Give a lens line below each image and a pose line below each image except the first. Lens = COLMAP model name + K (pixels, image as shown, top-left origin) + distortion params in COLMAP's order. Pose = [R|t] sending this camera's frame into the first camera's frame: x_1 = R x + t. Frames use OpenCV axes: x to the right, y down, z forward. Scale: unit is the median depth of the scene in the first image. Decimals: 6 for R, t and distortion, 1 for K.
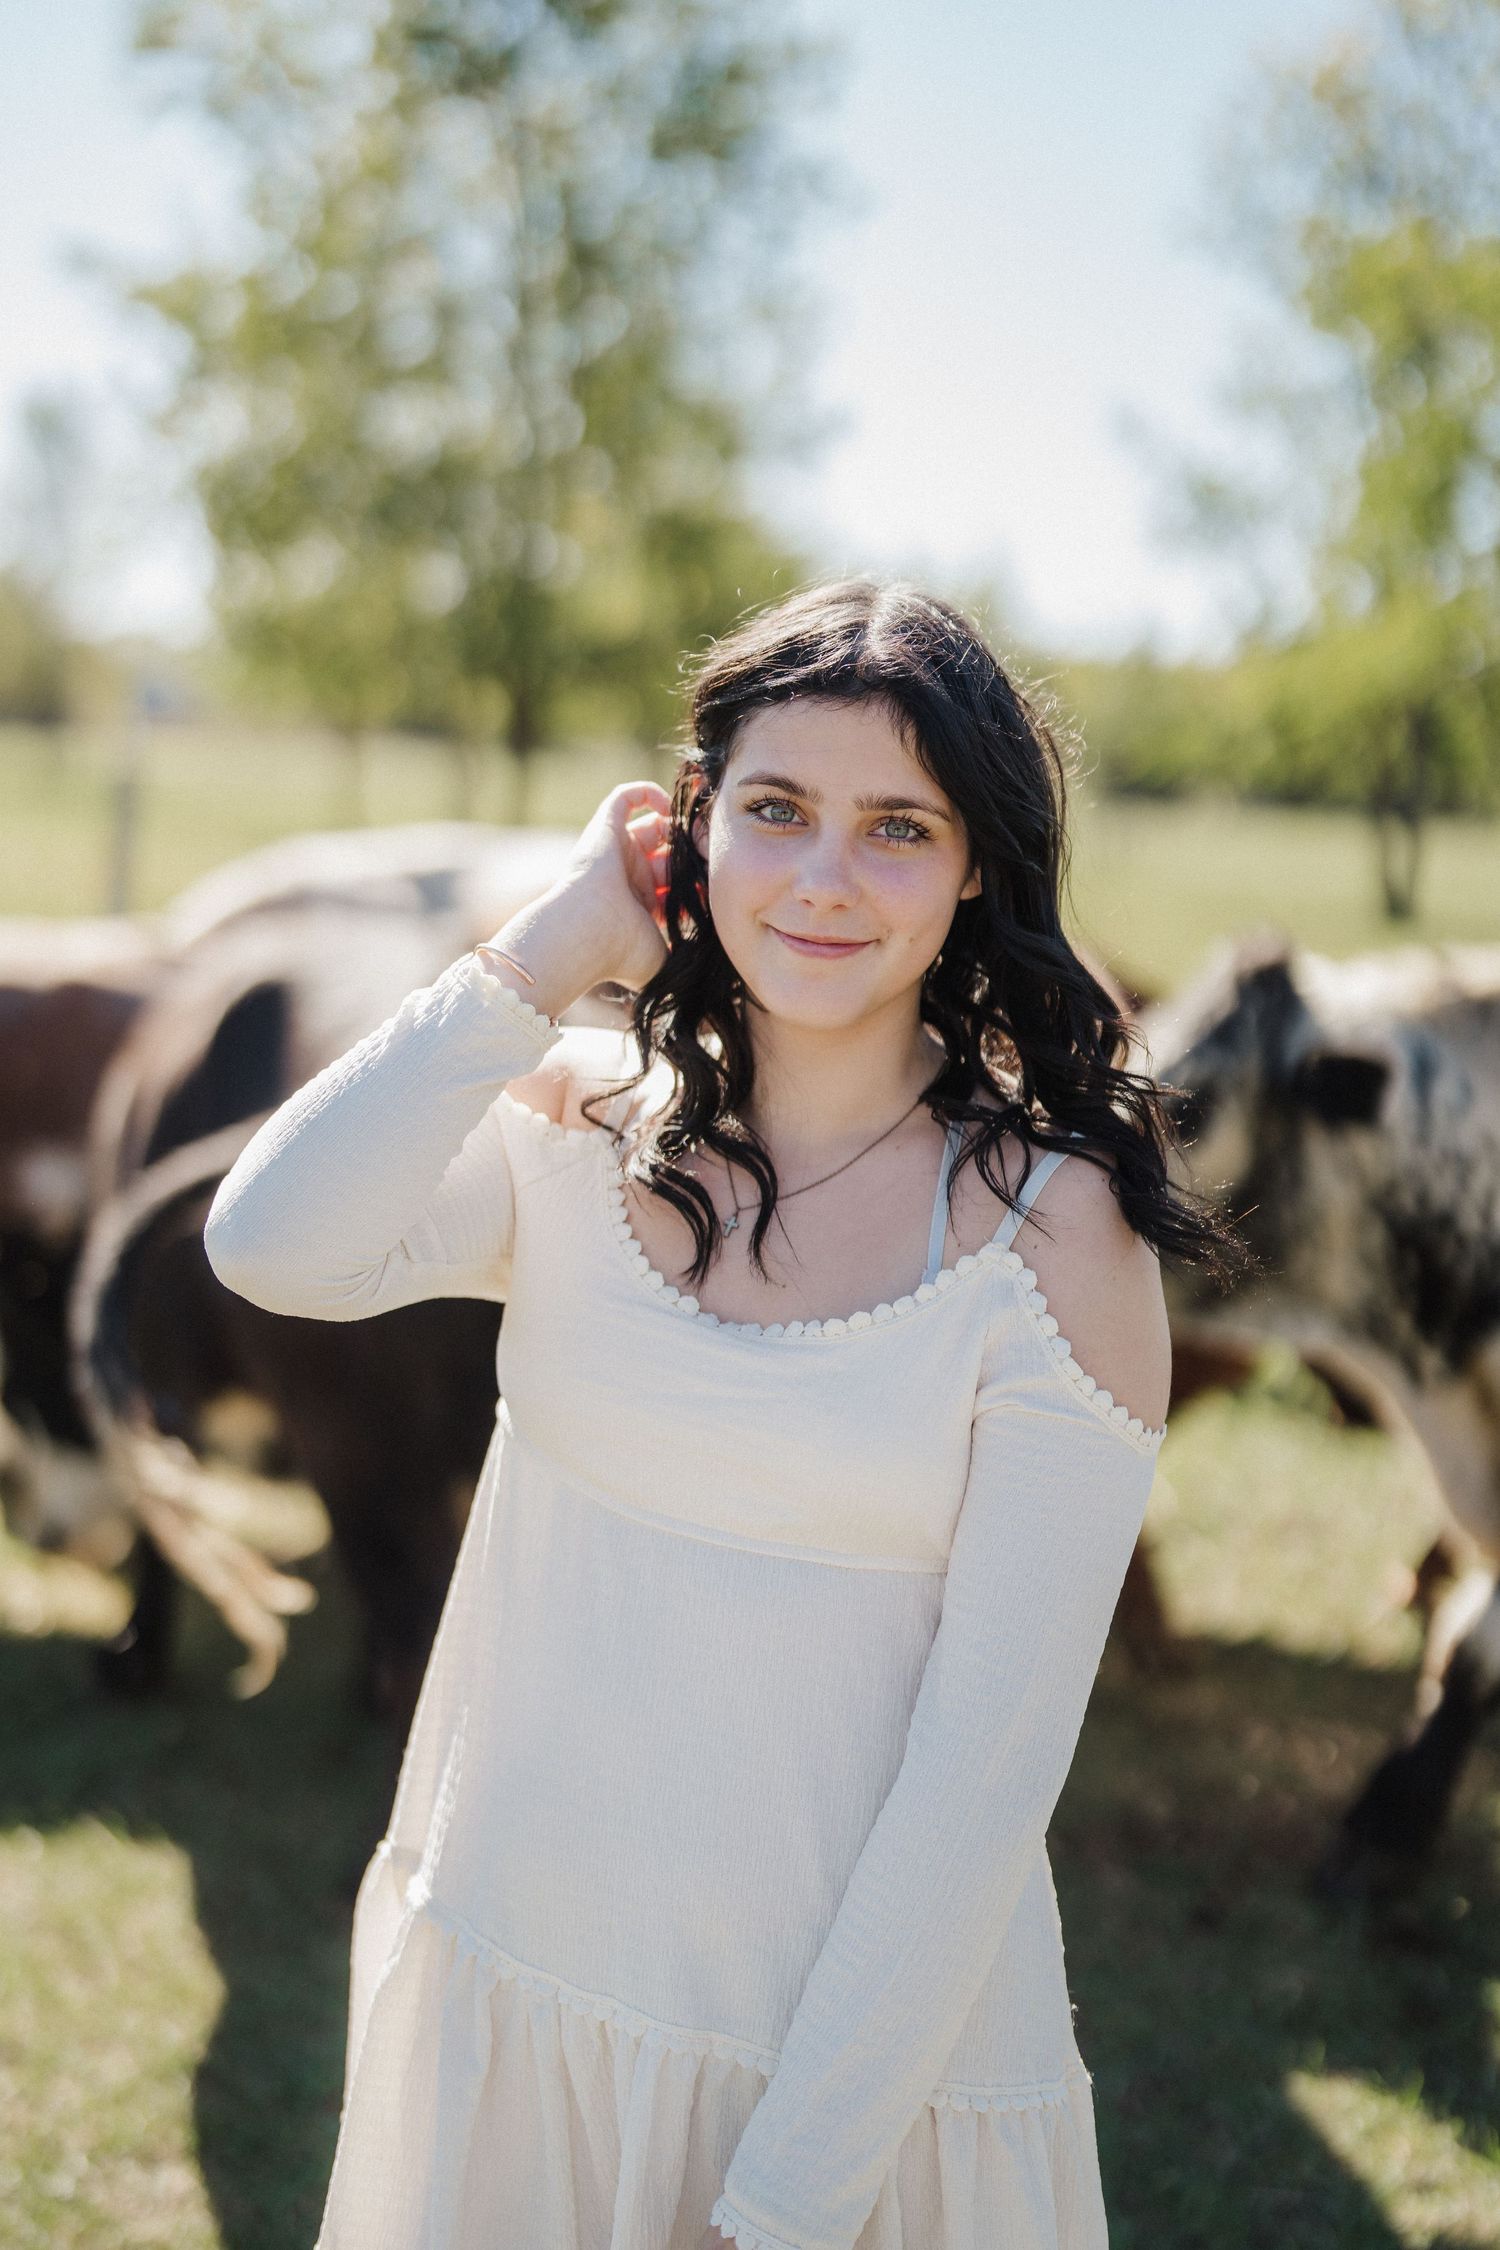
lens RADIAL K [[3095.1, 0, 788.2], [0, 3095.1, 1112.4], [0, 0, 1]] dist [0.021287, 0.000000]
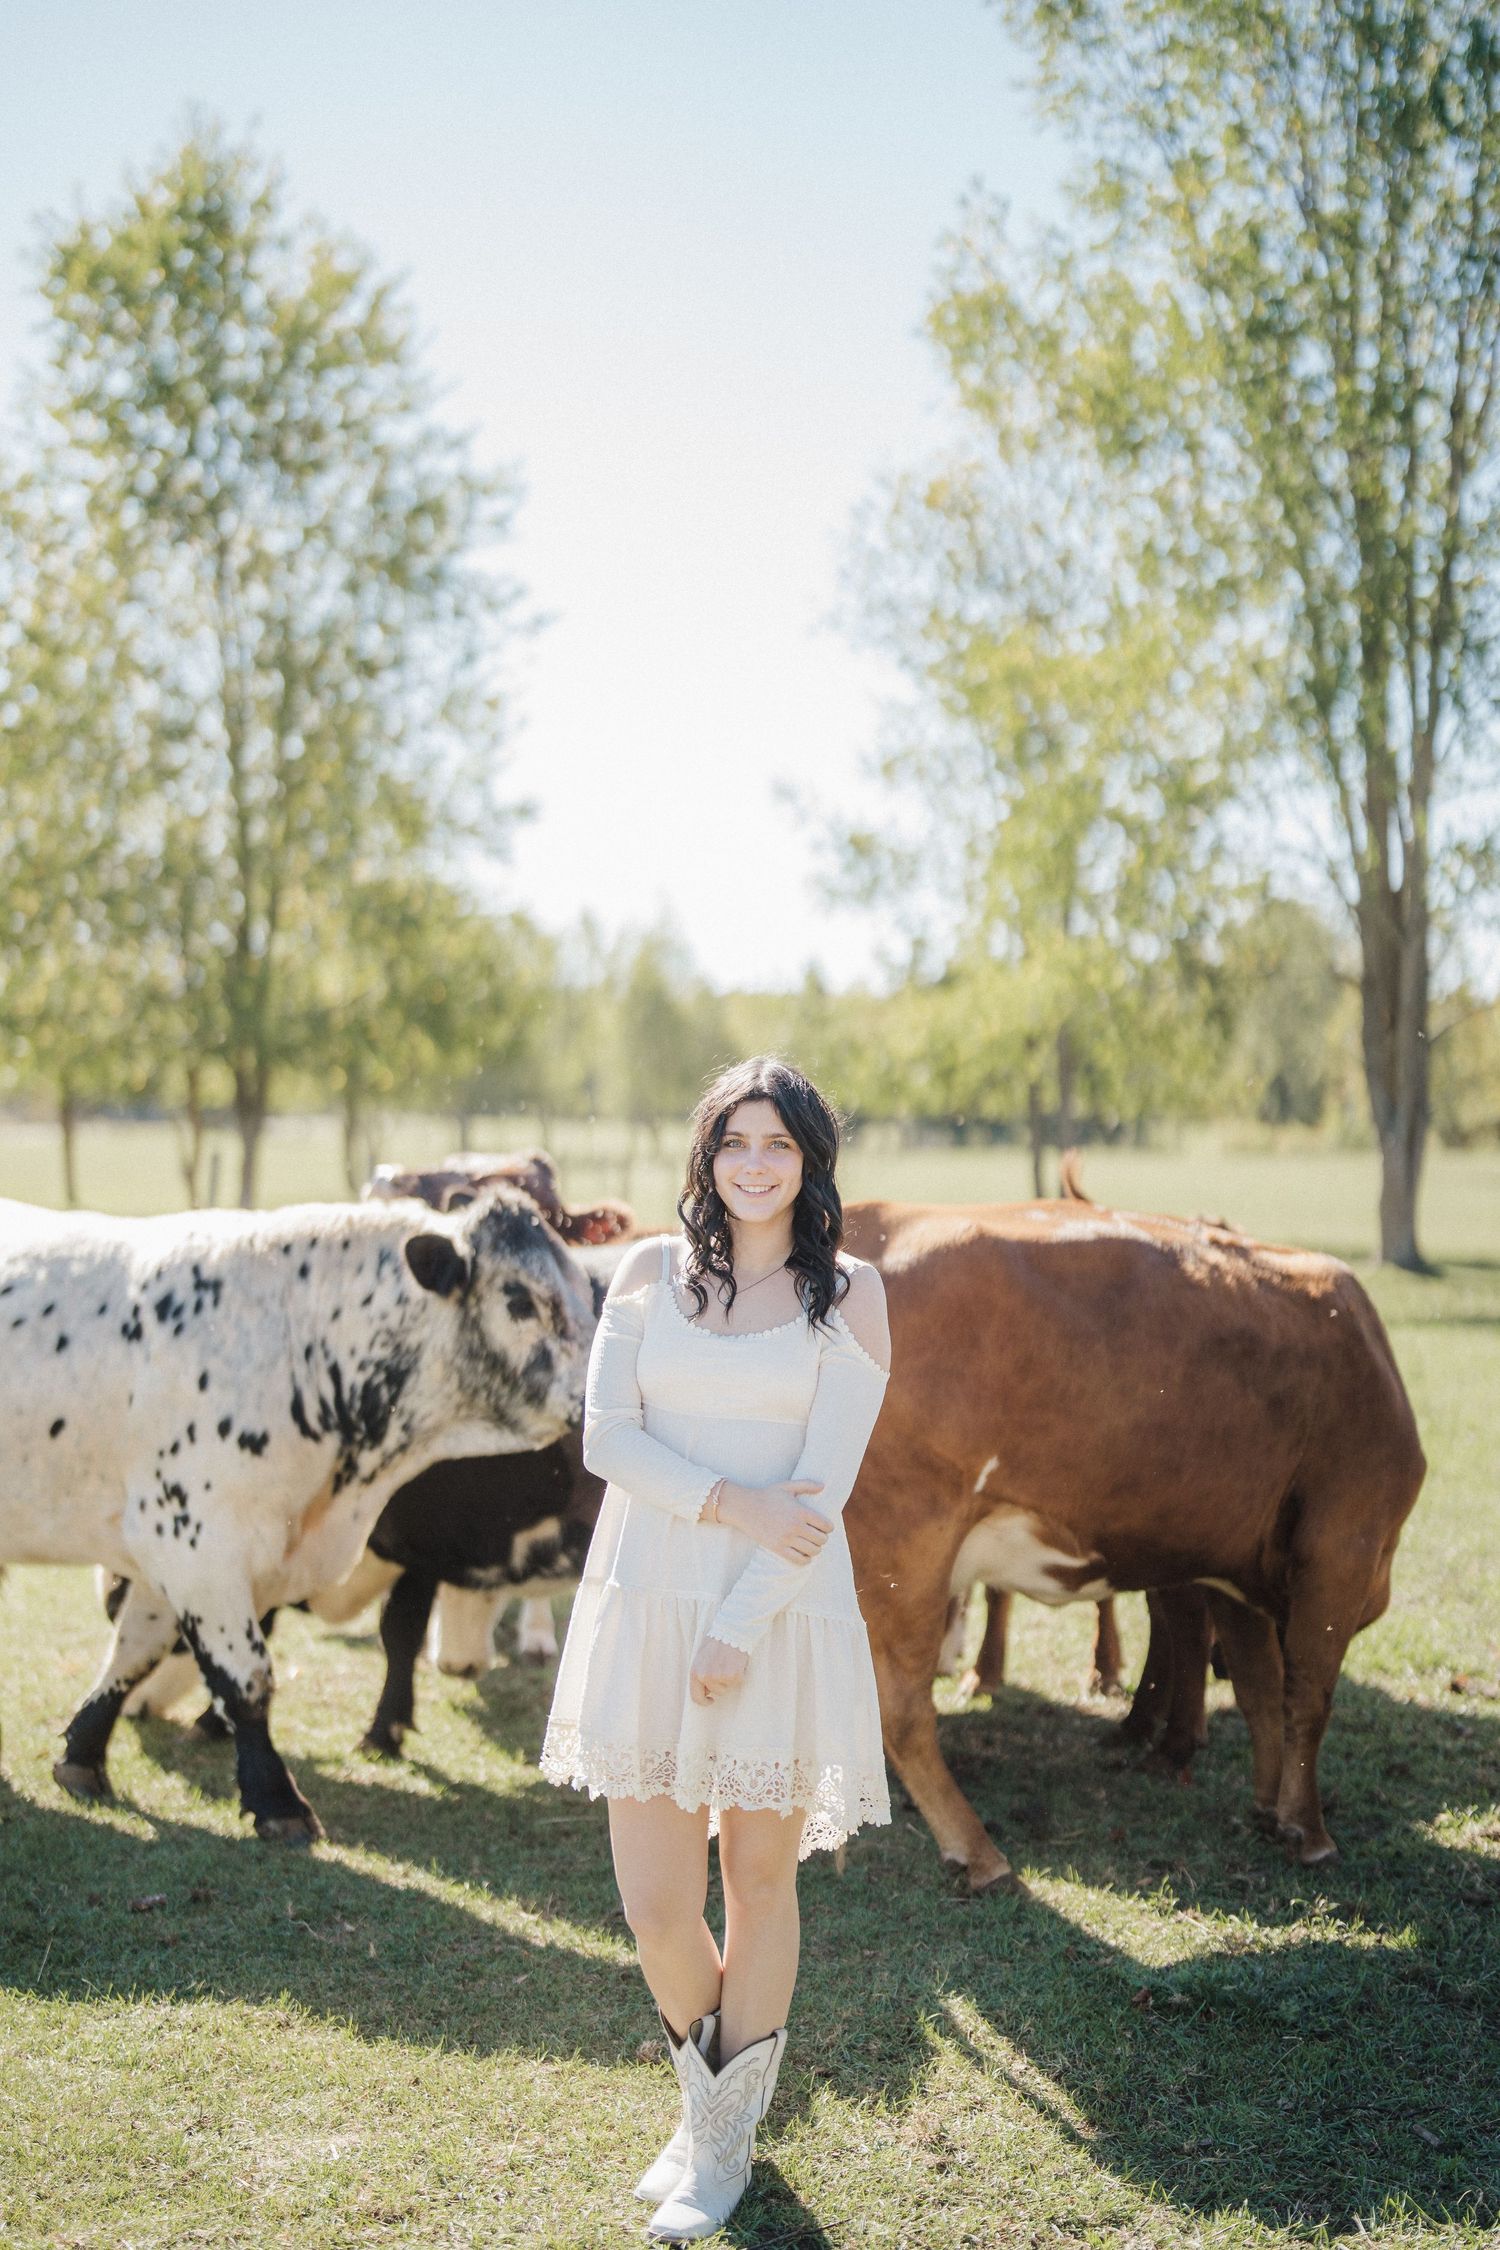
lens RADIAL K [[3095.1, 0, 746.2], [0, 3095.1, 1118.2], [0, 0, 1]] dist [0.021287, 0.000000]
pose [[0.994328, -0.055143, 0.090946, -0.014685], [0.064628, 0.992382, -0.104883, 0.010159], [-0.084470, 0.110166, 0.990317, -0.104441]]
